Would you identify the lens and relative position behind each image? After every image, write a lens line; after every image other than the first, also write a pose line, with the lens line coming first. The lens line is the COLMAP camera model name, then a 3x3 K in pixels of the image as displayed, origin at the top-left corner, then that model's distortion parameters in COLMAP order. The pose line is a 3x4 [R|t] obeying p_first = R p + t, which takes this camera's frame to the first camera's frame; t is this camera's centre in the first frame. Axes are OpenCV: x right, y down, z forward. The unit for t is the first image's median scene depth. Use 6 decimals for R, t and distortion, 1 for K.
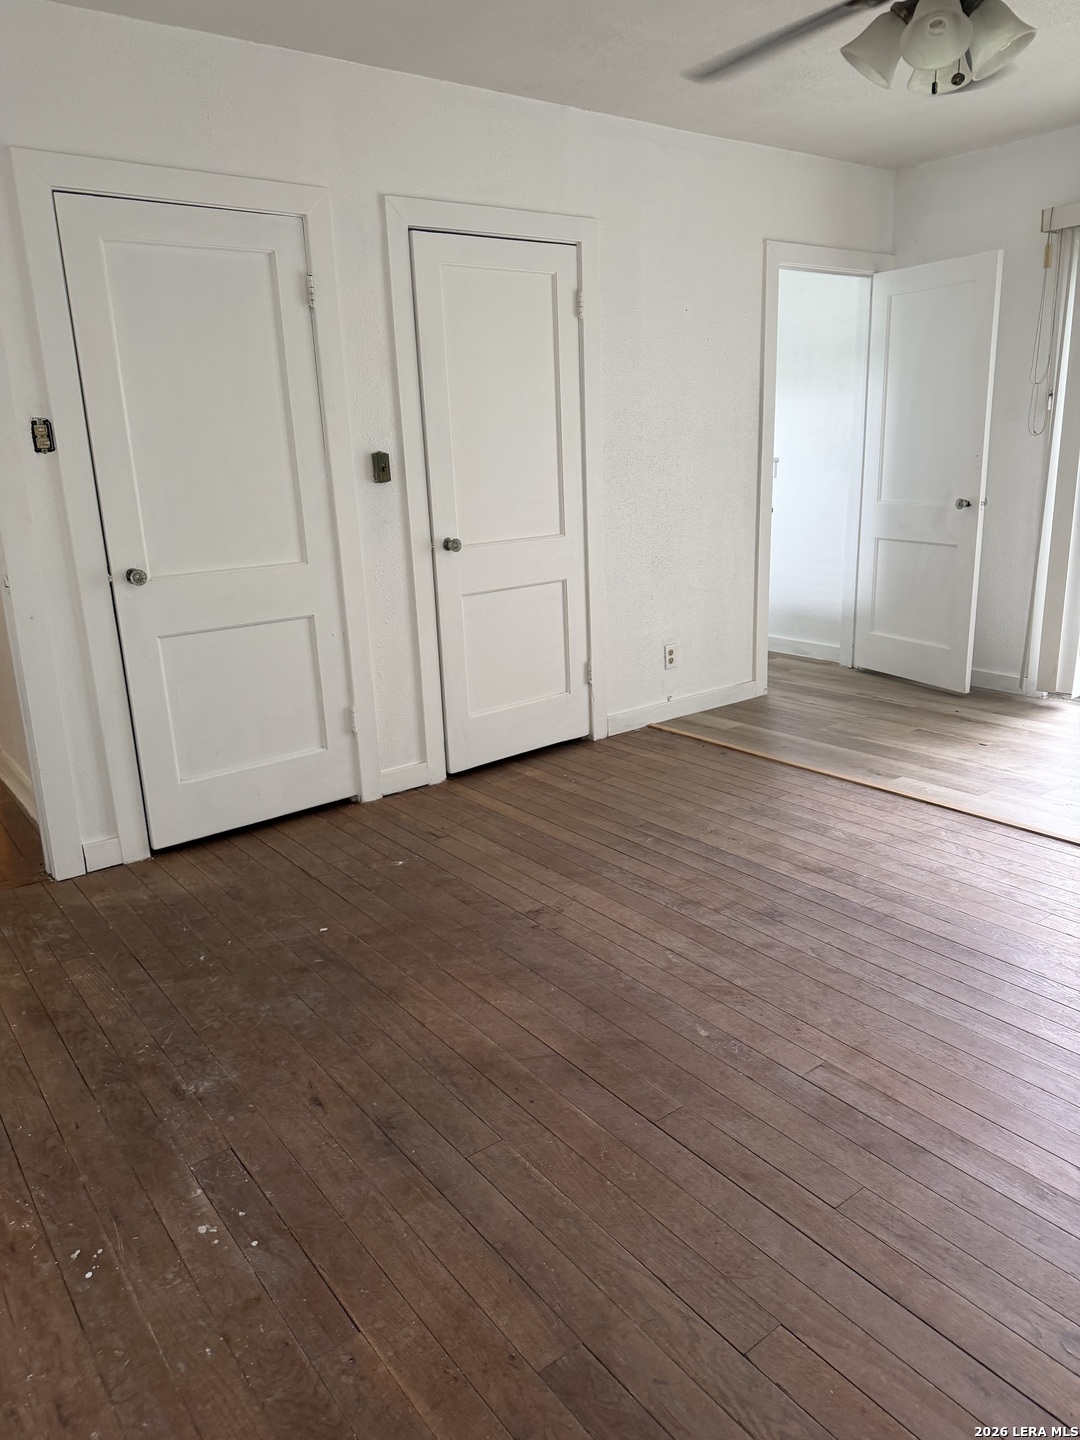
lens RADIAL K [[1011.0, 0, 533.5], [0, 1011.0, 719.2], [0, 0, 1]] dist [0.103126, -0.145584]
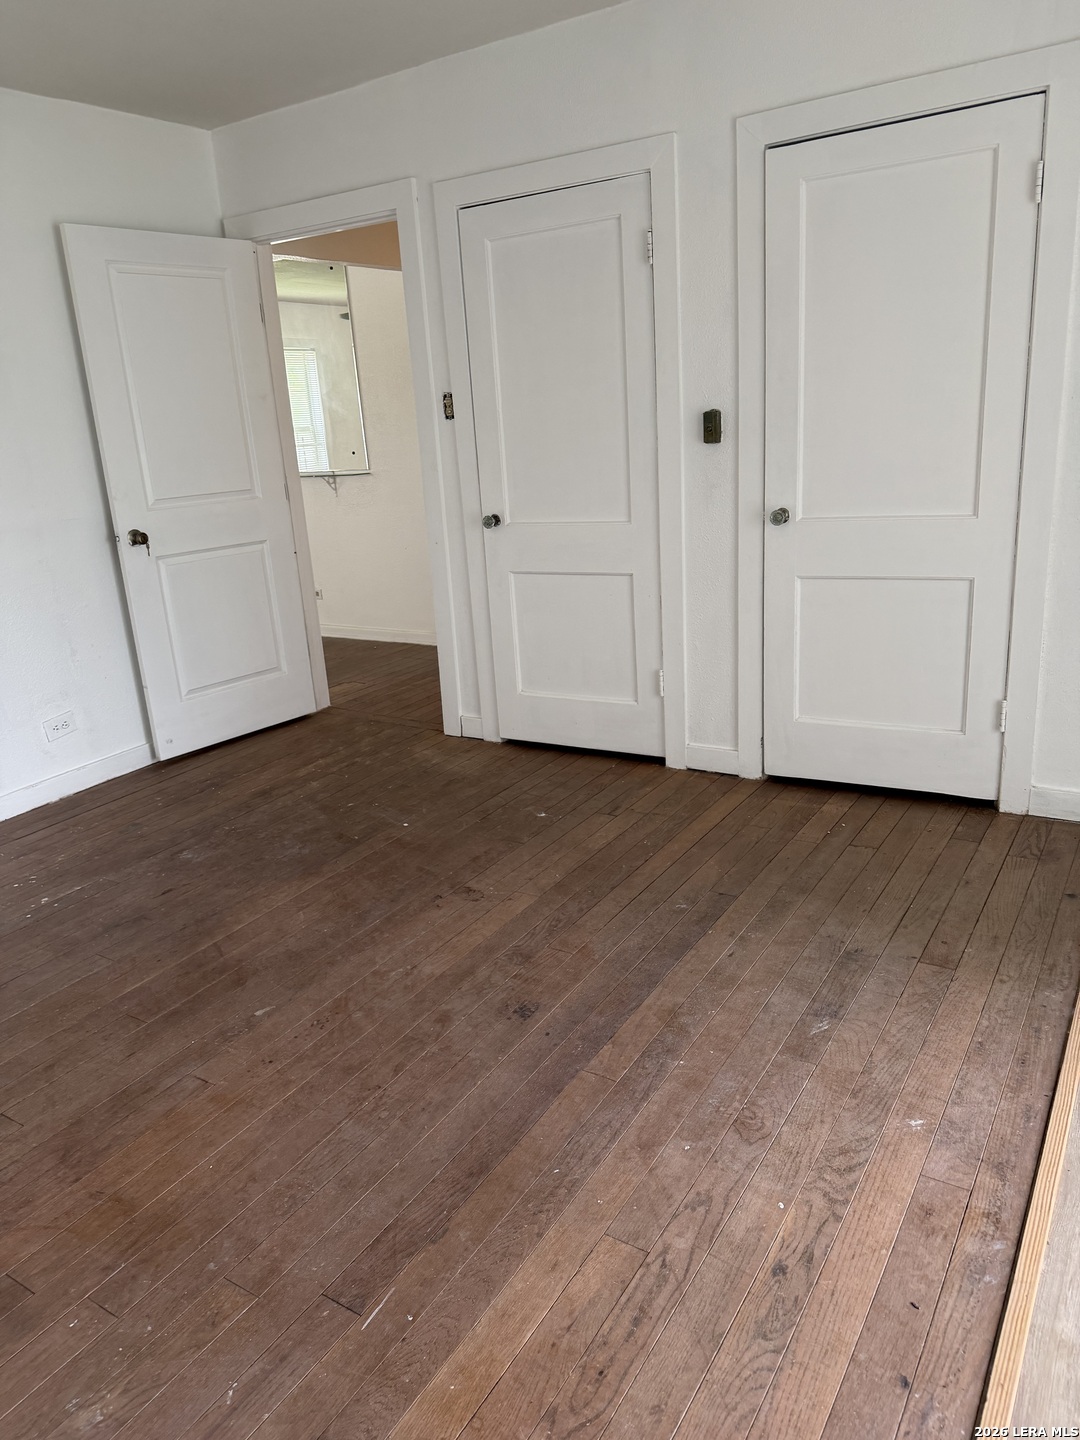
lens RADIAL K [[1011.0, 0, 533.5], [0, 1011.0, 719.2], [0, 0, 1]] dist [0.103126, -0.145584]
pose [[0.346013, 0.281177, -0.895106, 0.723286], [-0.195665, 0.954685, 0.224256, -0.174257], [0.917600, 0.097546, 0.385350, 0.534847]]
